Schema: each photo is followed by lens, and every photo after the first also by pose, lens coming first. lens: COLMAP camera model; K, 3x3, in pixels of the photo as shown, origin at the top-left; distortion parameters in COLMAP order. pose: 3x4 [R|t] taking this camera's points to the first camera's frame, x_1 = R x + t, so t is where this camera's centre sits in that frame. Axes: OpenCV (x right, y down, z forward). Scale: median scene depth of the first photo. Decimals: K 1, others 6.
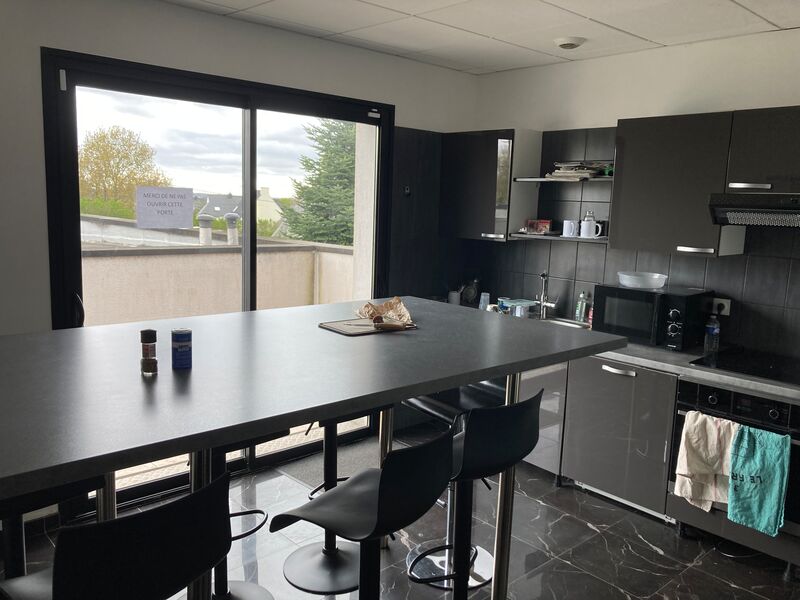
lens RADIAL K [[665.7, 0, 400.0], [0, 665.7, 300.0], [0, 0, 1]] dist [-0.003029, -0.004418]
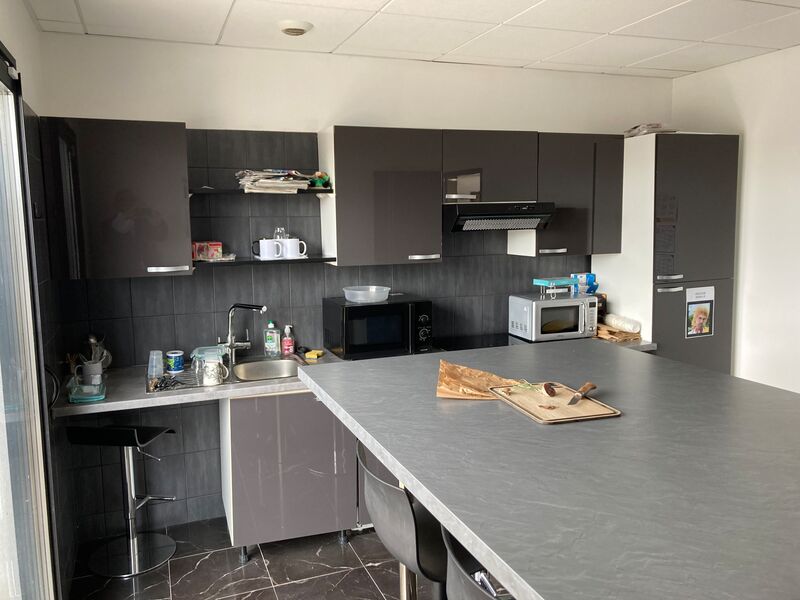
lens RADIAL K [[645.2, 0, 400.0], [0, 645.2, 300.0], [0, 0, 1]] dist [0.011948, 0.002087]
pose [[0.363966, -0.159434, 0.917665, -0.490067], [0.164443, 0.980763, 0.105175, -0.112970], [-0.916781, 0.112623, 0.383183, 0.594039]]
